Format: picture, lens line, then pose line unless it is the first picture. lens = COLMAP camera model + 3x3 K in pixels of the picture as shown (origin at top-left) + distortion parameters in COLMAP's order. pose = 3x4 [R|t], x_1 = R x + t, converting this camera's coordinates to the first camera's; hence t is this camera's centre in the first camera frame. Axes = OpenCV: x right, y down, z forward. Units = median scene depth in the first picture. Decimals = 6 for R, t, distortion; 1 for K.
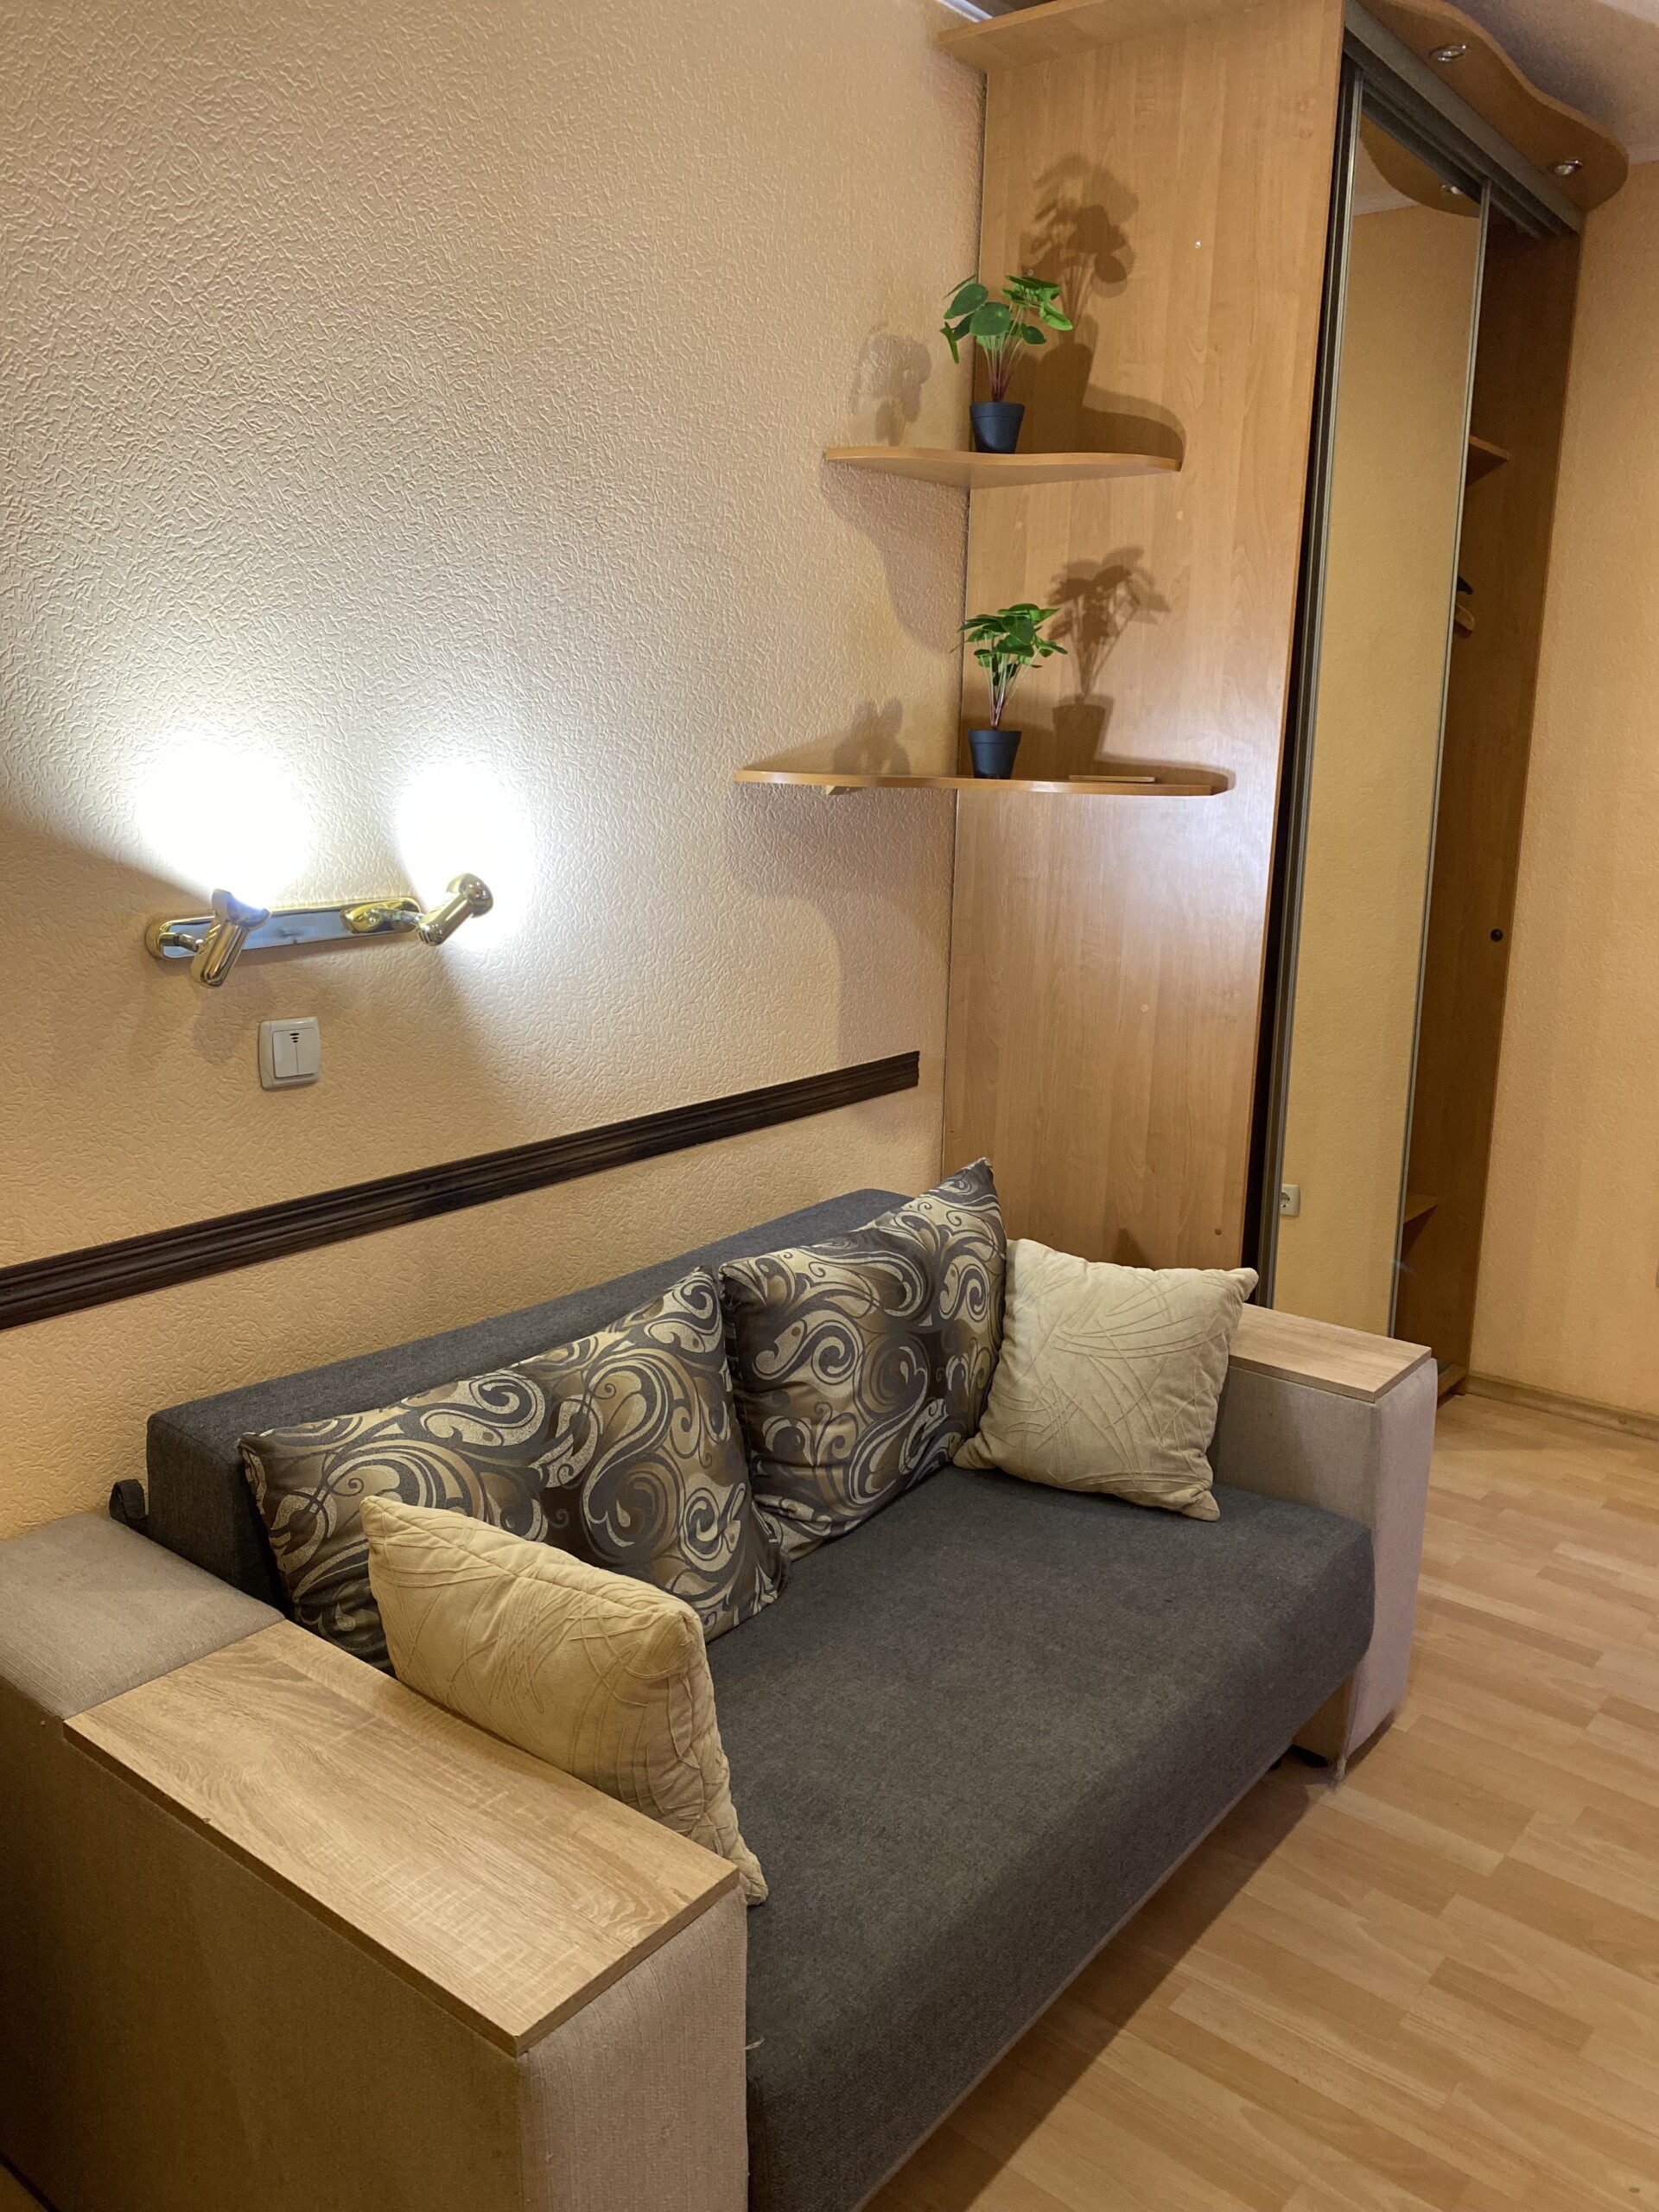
lens RADIAL K [[1723.9, 0, 833.6], [0, 1723.9, 1083.8], [0, 0, 1]] dist [0.033852, -0.004424]
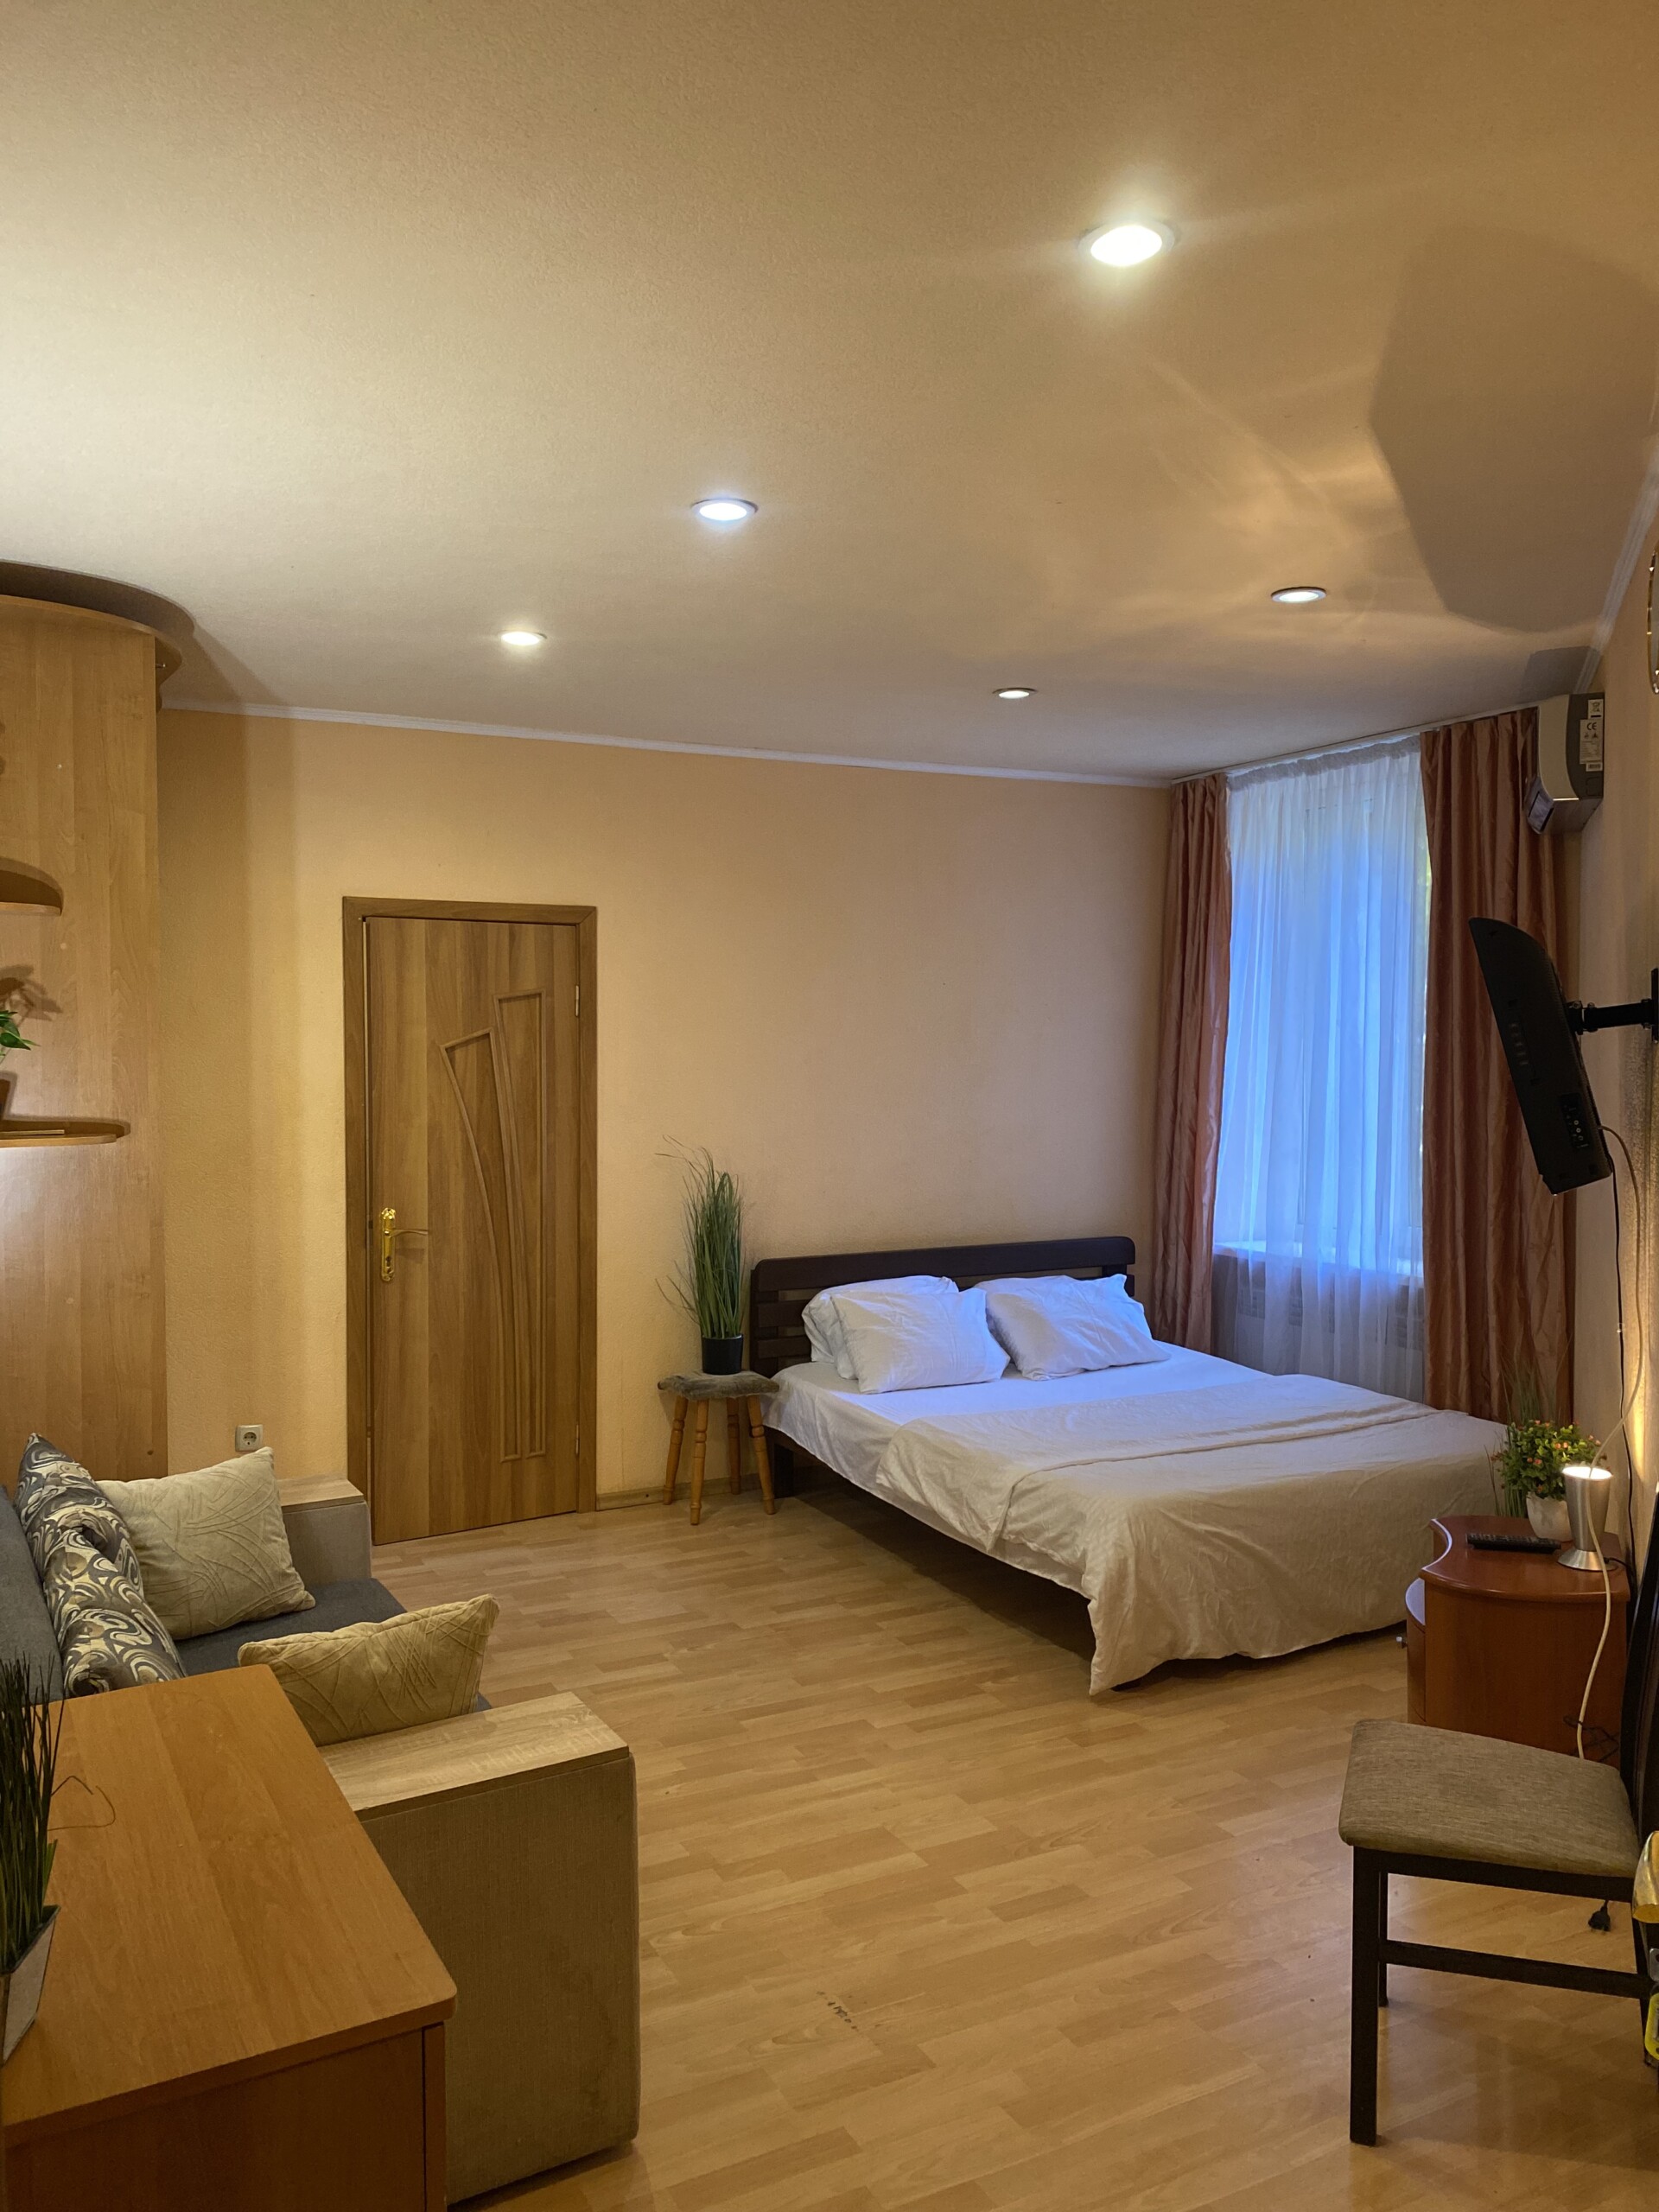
lens RADIAL K [[1666.5, 0, 829.5], [0, 1666.5, 1106.0], [0, 0, 1]] dist [0.108087, -0.223028]
pose [[0.403283, -0.064215, 0.912820, -0.930161], [0.198092, 0.980007, -0.018576, -0.063371], [-0.893377, 0.188313, 0.407941, -0.094416]]
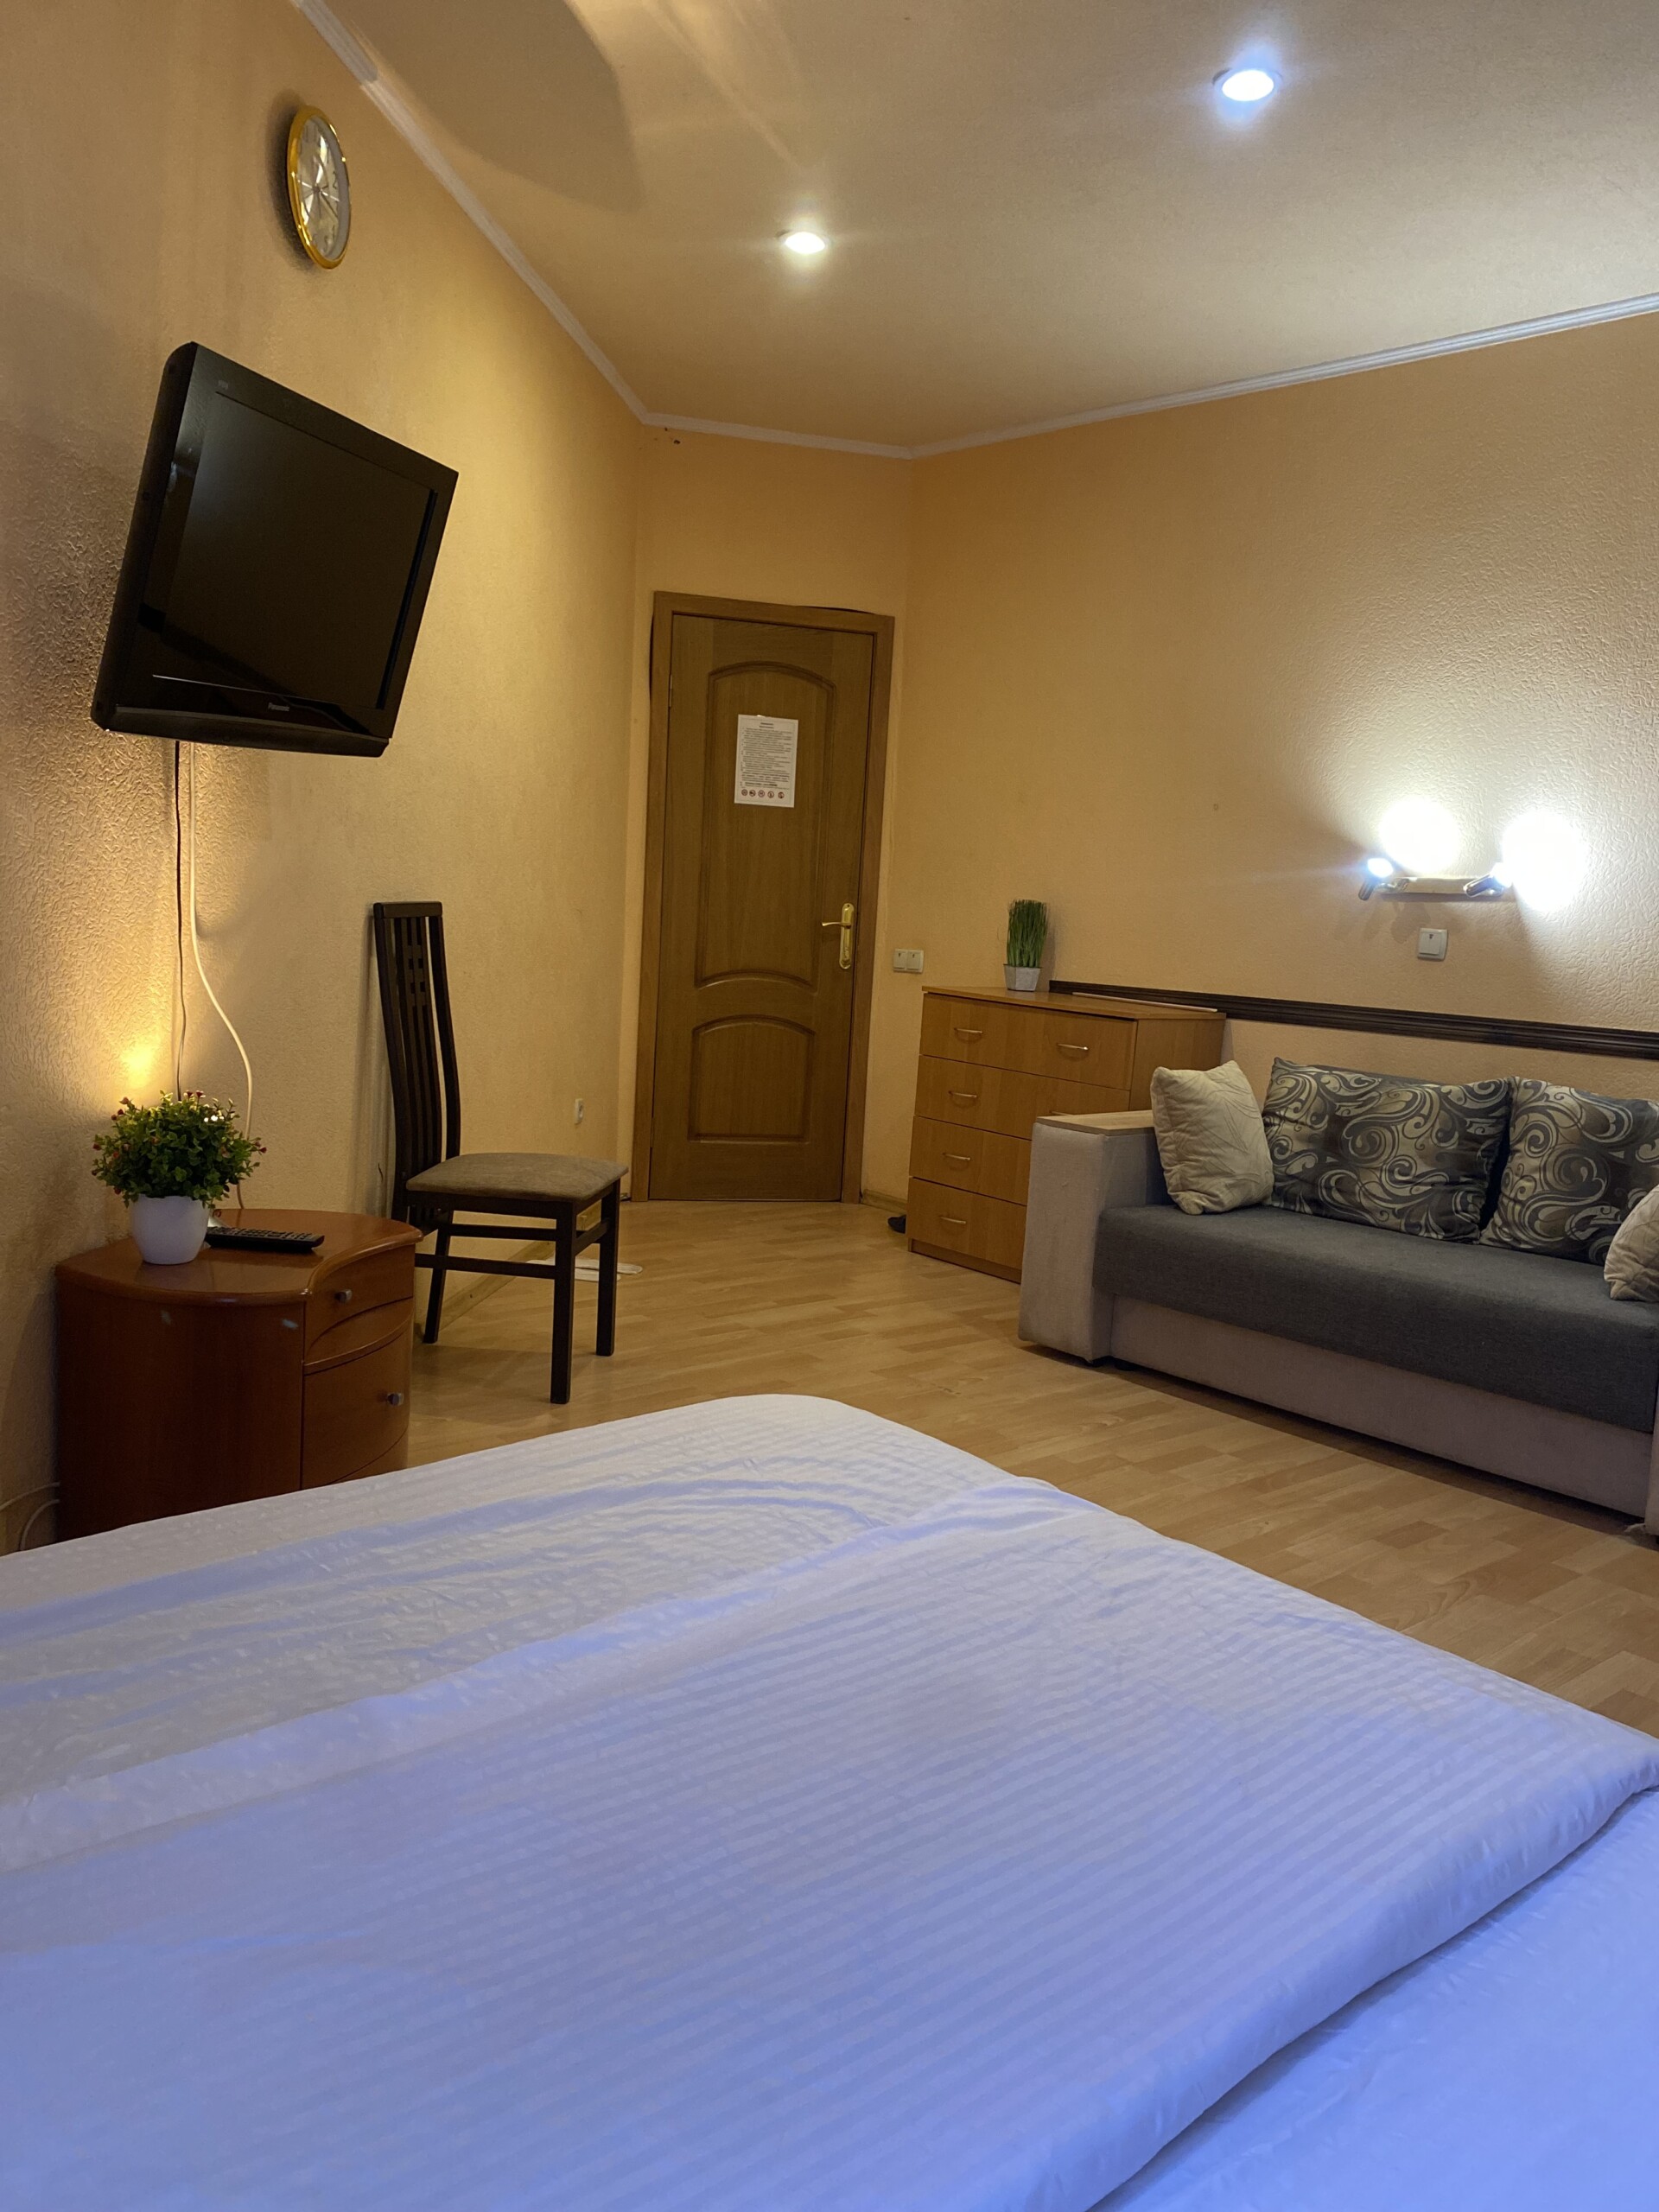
lens RADIAL K [[1683.4, 0, 872.9], [0, 1683.4, 1108.2], [0, 0, 1]] dist [0.023154, 0.000101]
pose [[-0.146246, 0.089478, -0.985193, 1.686267], [-0.263466, 0.956408, 0.125974, 0.085093], [0.953519, 0.277988, -0.116297, 0.536876]]
